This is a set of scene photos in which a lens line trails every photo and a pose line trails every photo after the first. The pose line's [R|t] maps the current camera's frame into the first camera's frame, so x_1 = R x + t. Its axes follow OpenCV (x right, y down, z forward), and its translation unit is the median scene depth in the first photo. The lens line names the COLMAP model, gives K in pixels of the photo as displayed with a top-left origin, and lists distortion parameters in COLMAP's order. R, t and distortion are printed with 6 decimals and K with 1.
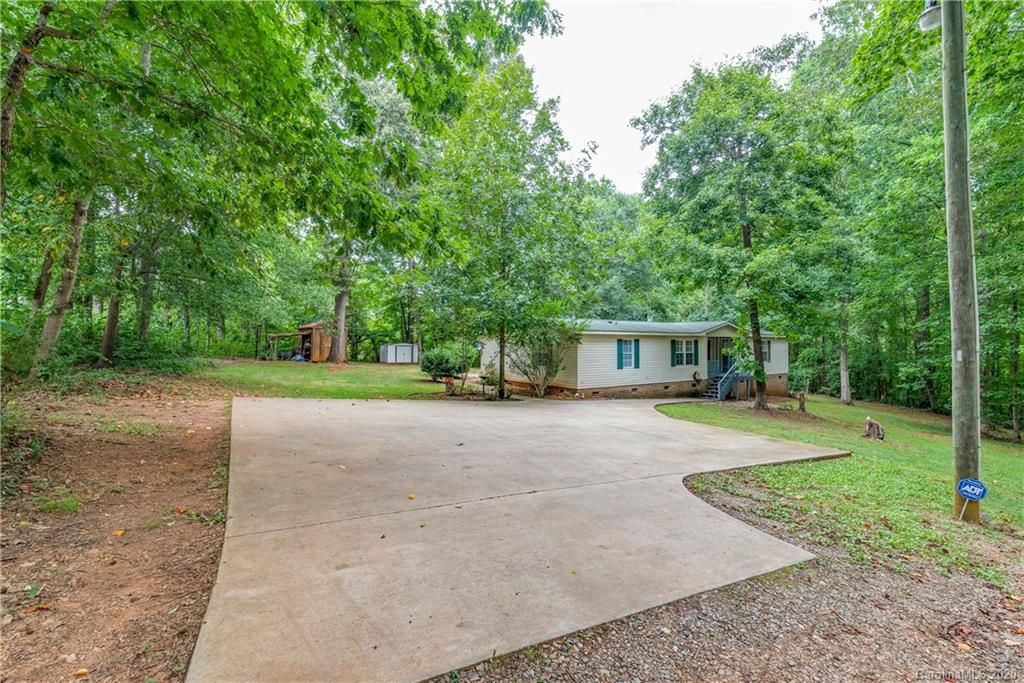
lens RADIAL K [[438.9, 0, 512.5], [0, 438.9, 335.8], [0, 0, 1]] dist [-0.001459, 0.000017]
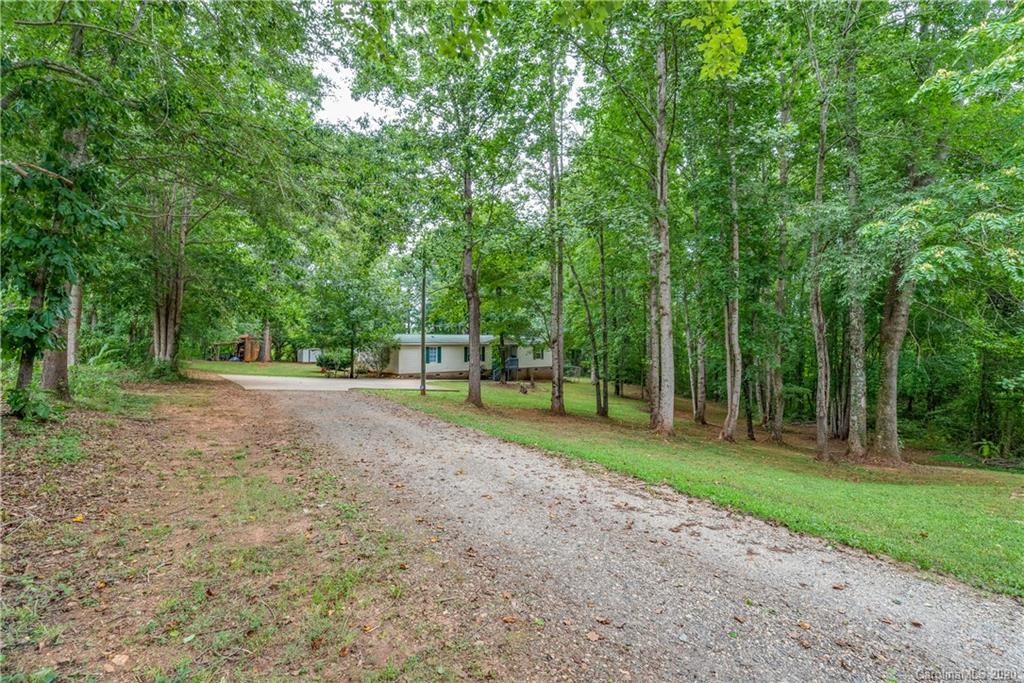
lens RADIAL K [[438.9, 0, 512.5], [0, 438.9, 335.8], [0, 0, 1]] dist [-0.001459, 0.000017]
pose [[0.990590, -0.000867, 0.136861, 0.298495], [0.000954, 0.999999, -0.000574, -0.033161], [-0.136860, 0.000699, 0.990590, -0.755615]]
